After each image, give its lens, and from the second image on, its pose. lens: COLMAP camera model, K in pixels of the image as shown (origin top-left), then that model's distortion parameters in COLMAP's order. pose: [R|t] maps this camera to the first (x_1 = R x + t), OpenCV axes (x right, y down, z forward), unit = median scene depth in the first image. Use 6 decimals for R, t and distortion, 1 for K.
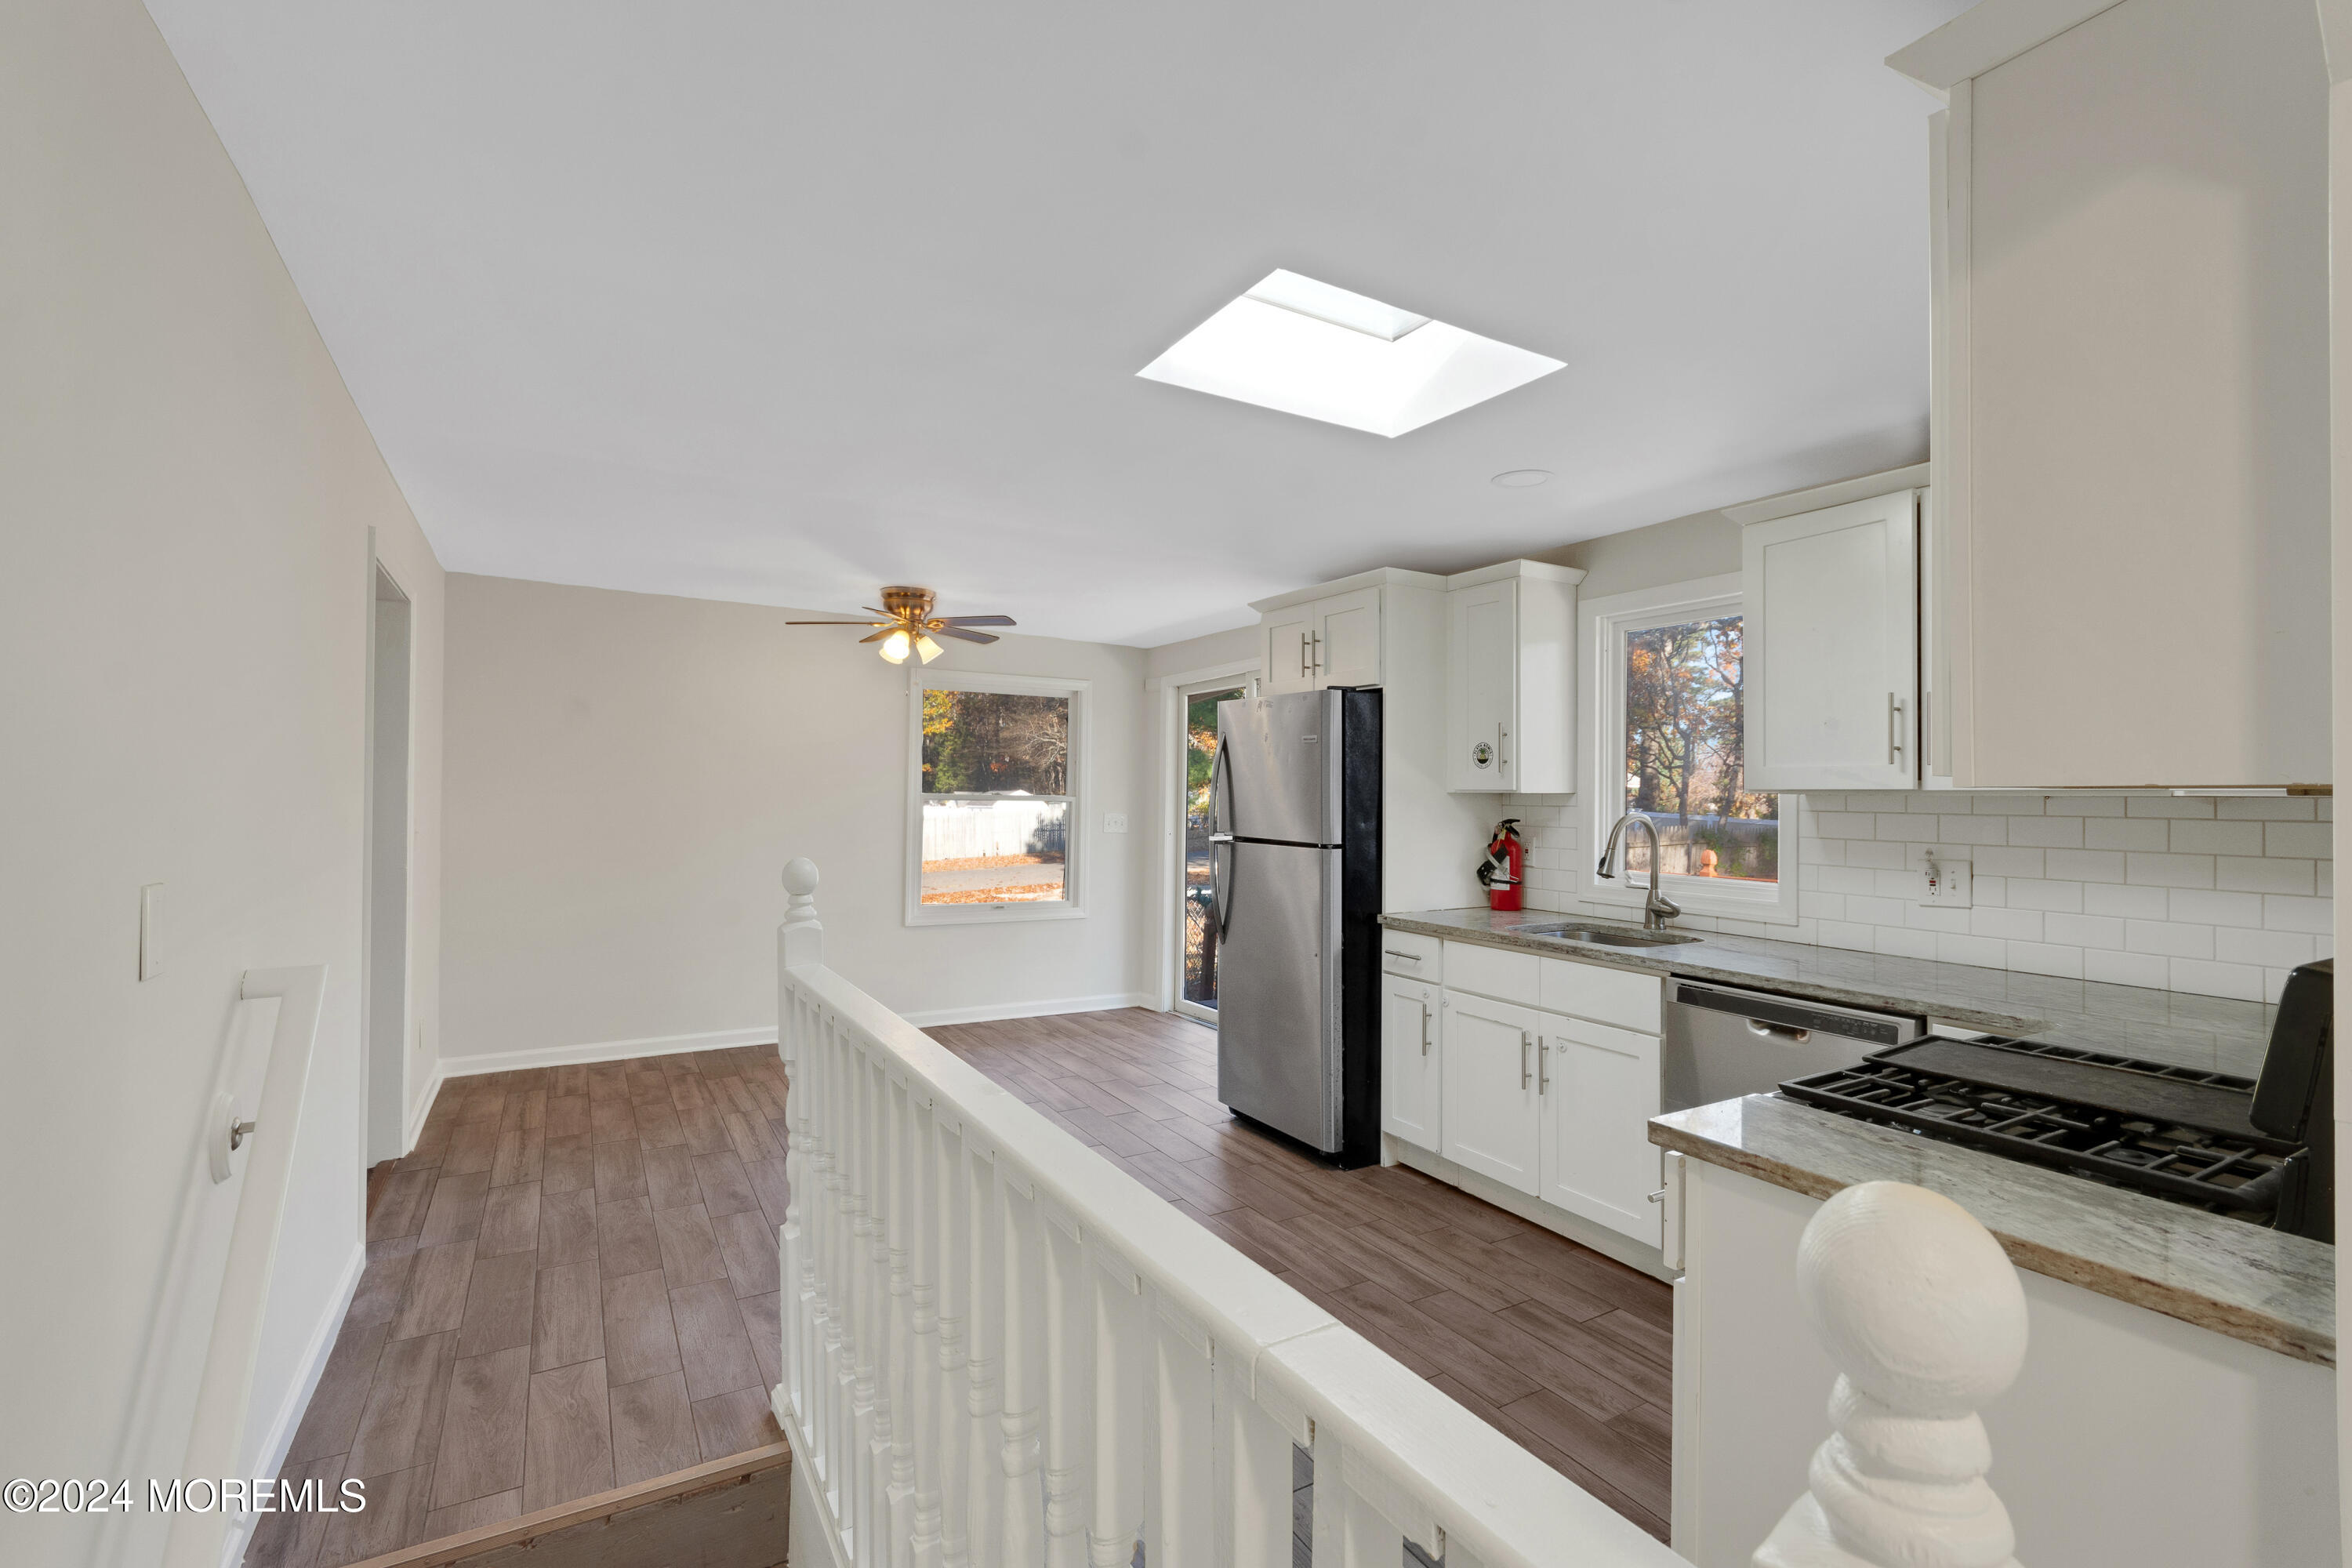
lens RADIAL K [[1044.0, 0, 1163.9], [0, 1044.0, 785.2], [0, 0, 1]] dist [0.003667, -0.001402]
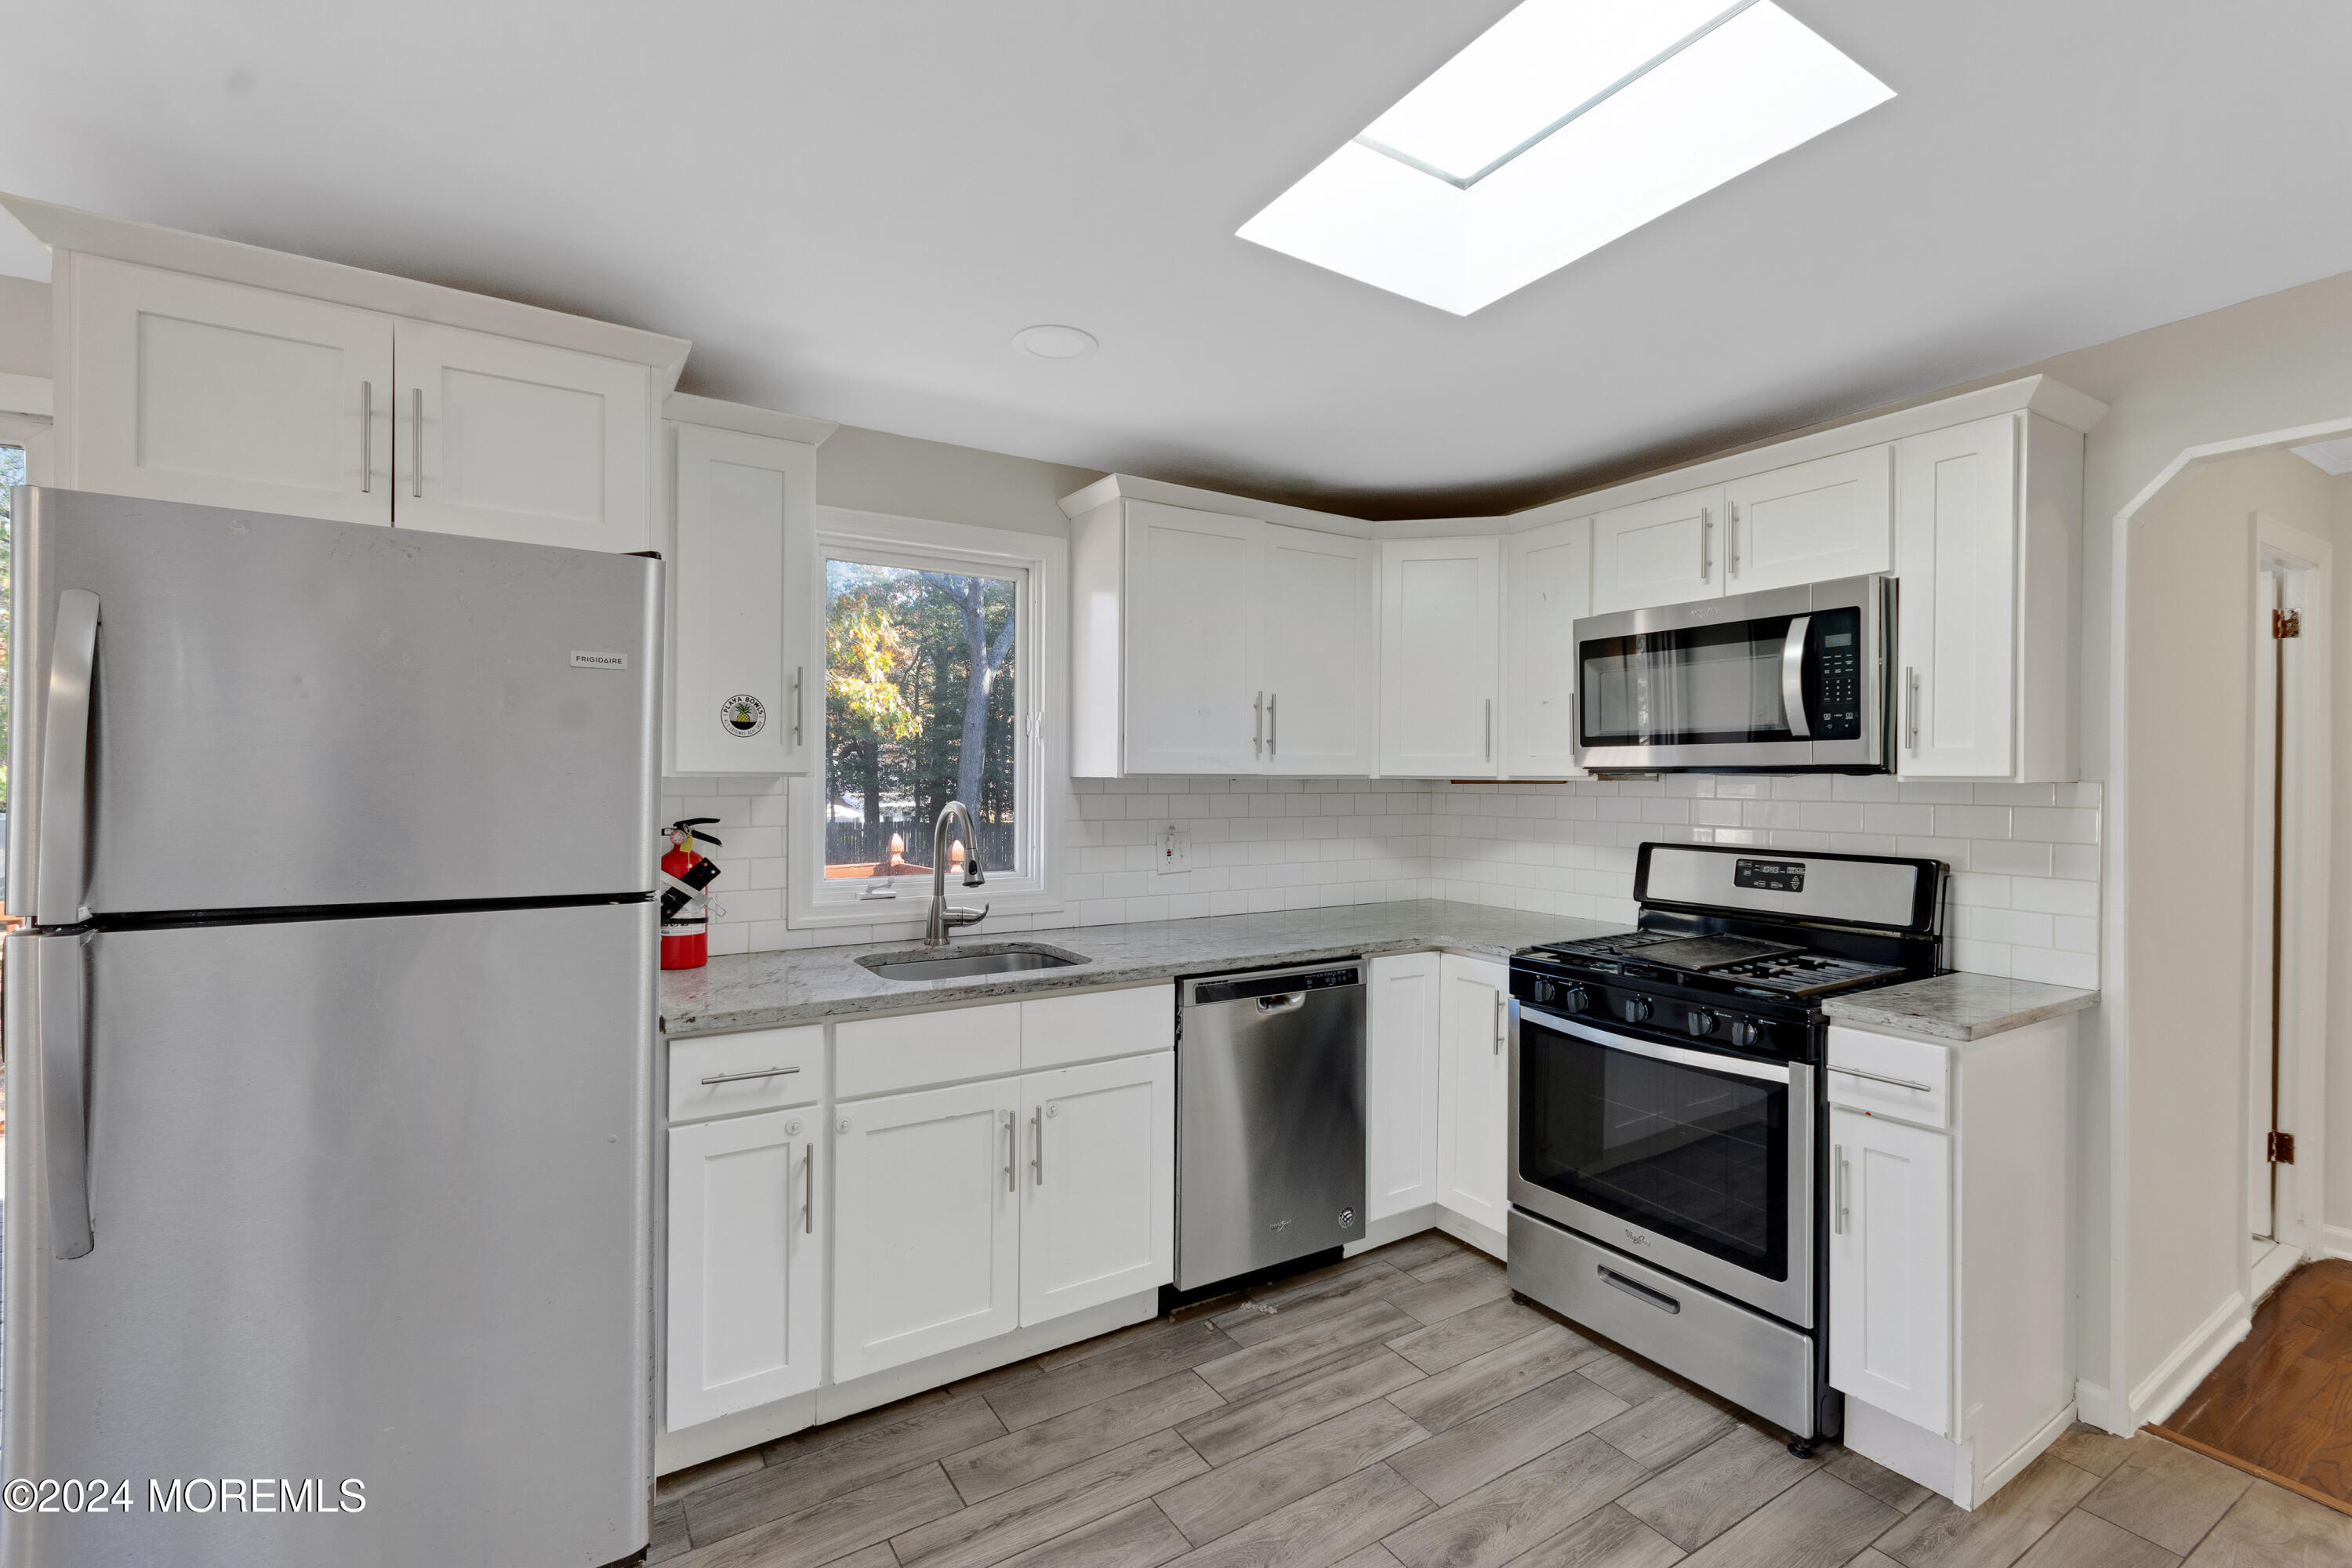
lens RADIAL K [[1044.0, 0, 1173.3], [0, 1044.0, 784.1], [0, 0, 1]] dist [0.003667, -0.001402]
pose [[-0.048672, -0.016301, 0.998682, -0.336145], [-0.012031, 0.999804, 0.015733, -0.001382], [-0.998742, -0.011249, -0.048858, 0.835185]]
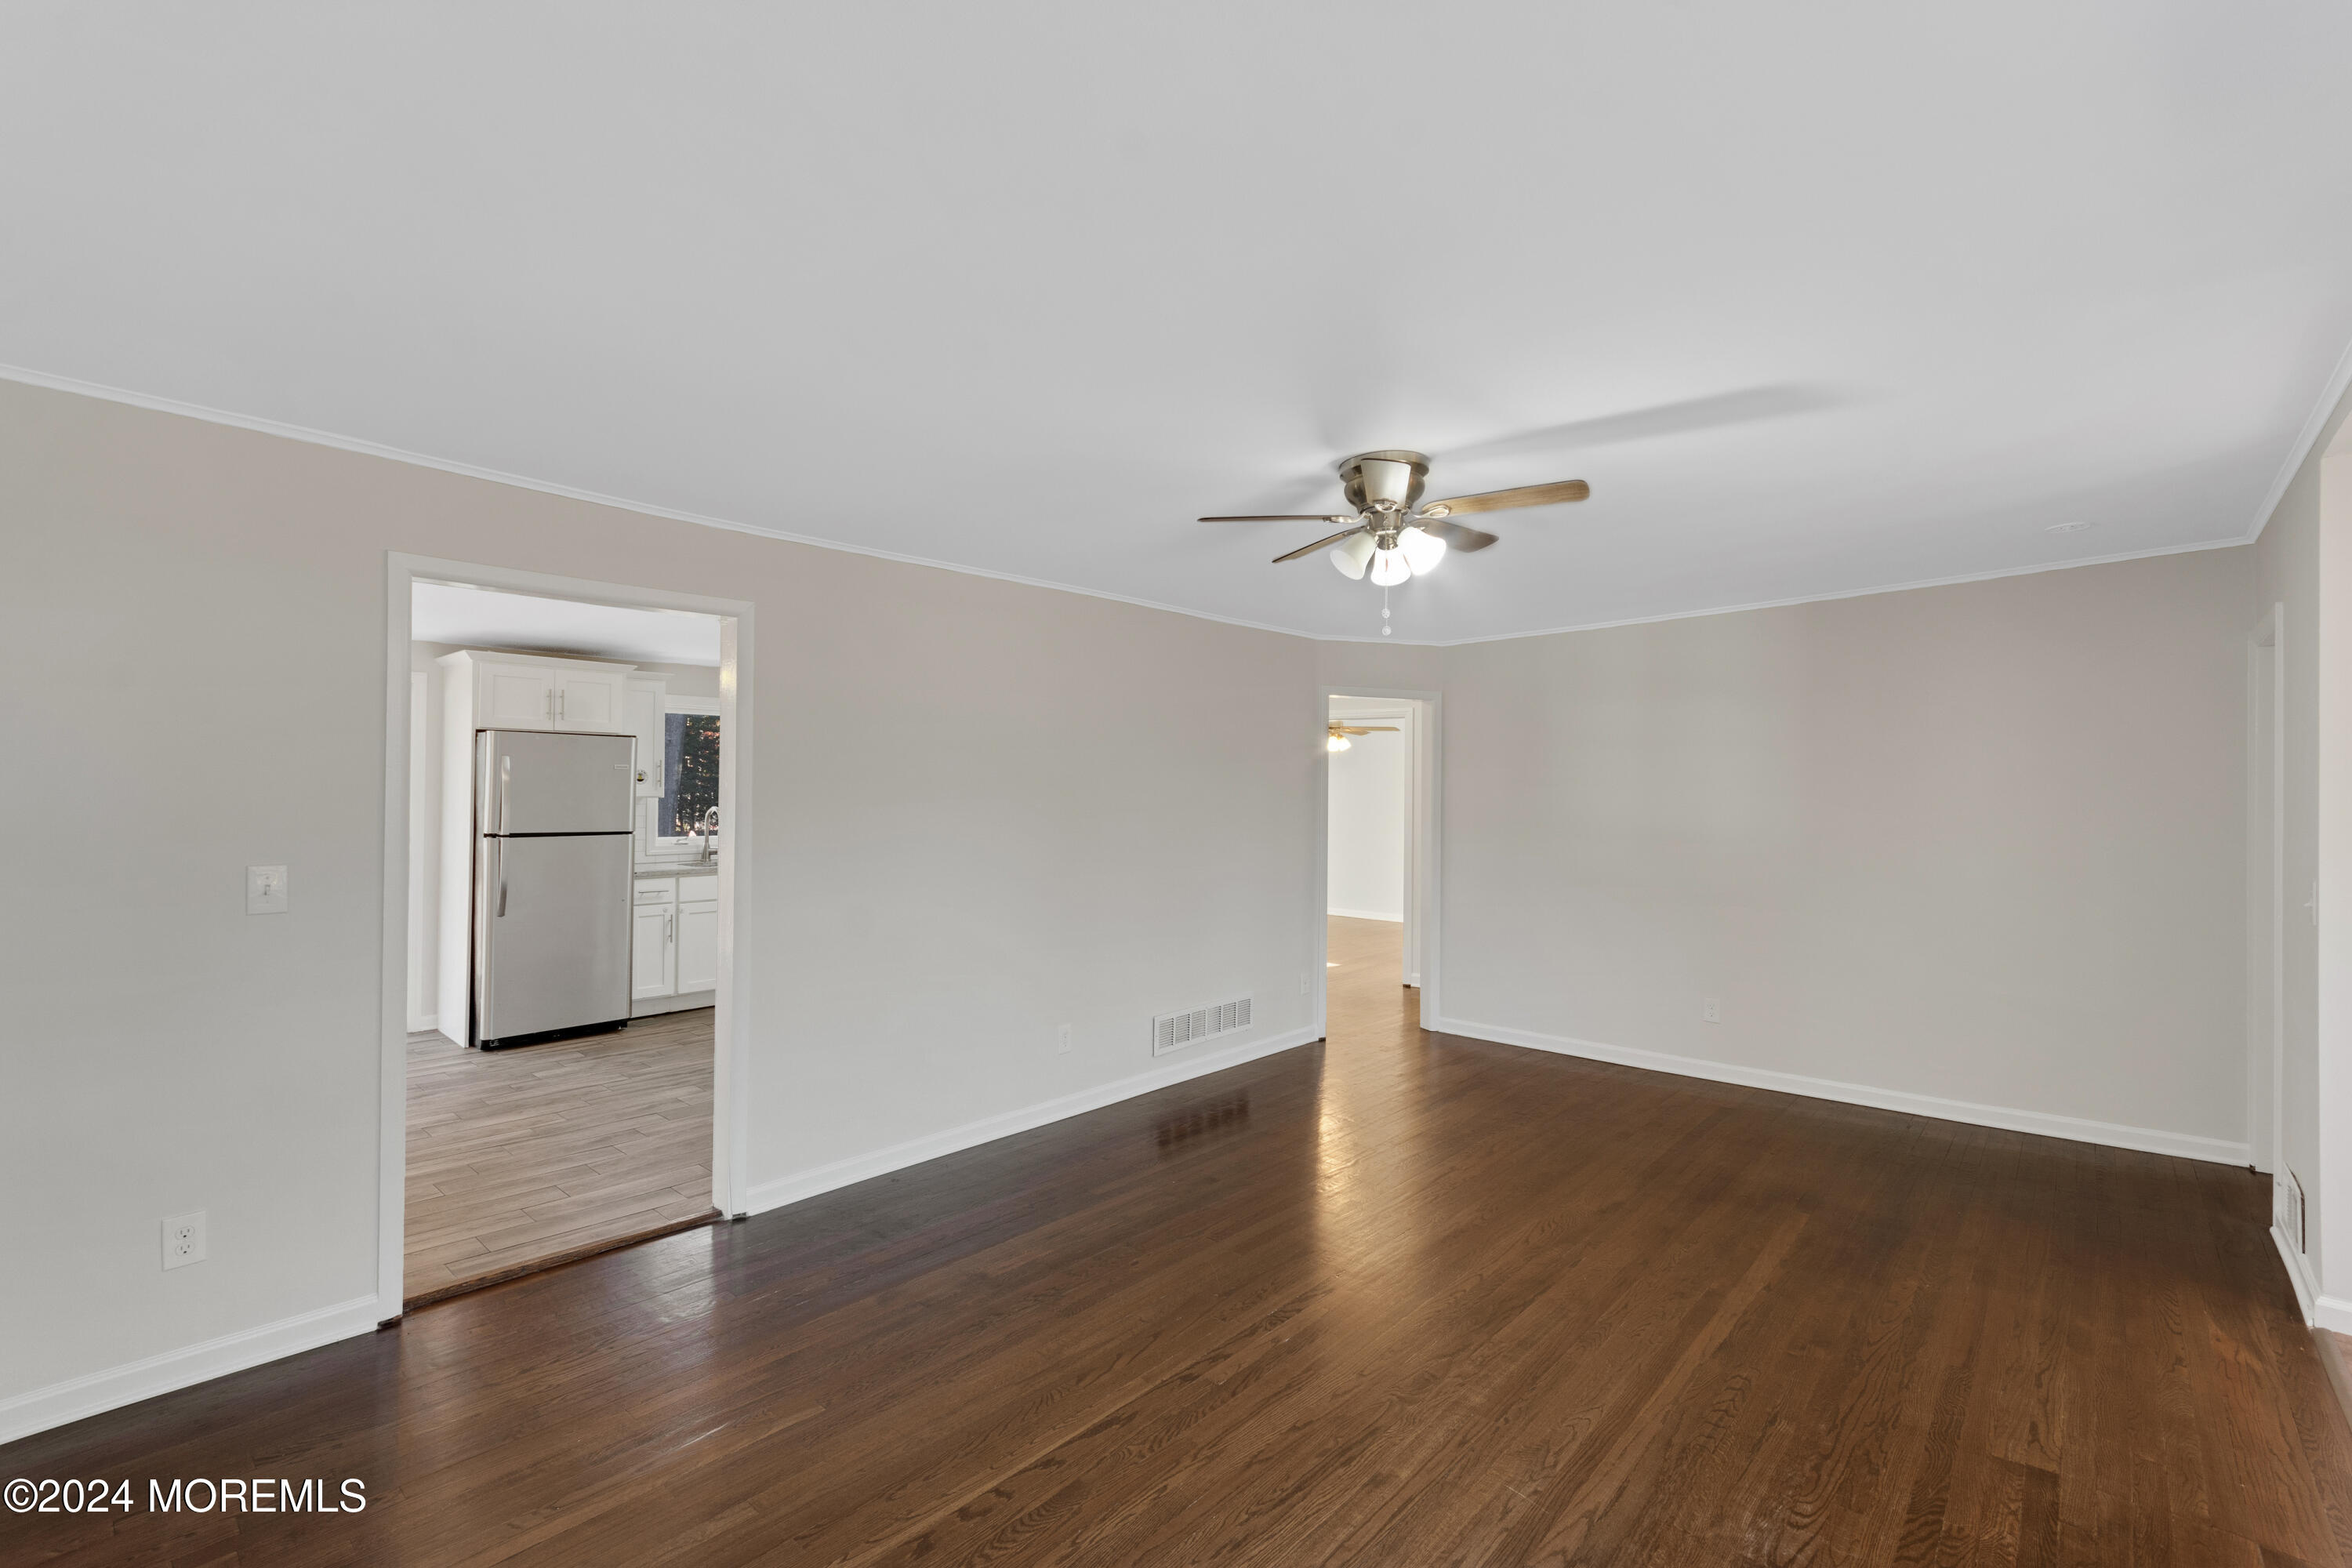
lens RADIAL K [[1044.0, 0, 1179.7], [0, 1044.0, 783.6], [0, 0, 1]] dist [0.003667, -0.001402]
pose [[-0.322337, -0.007714, 0.946594, -1.781709], [-0.013109, 0.999907, 0.003685, -0.038545], [-0.946534, -0.011221, -0.322408, 0.755186]]
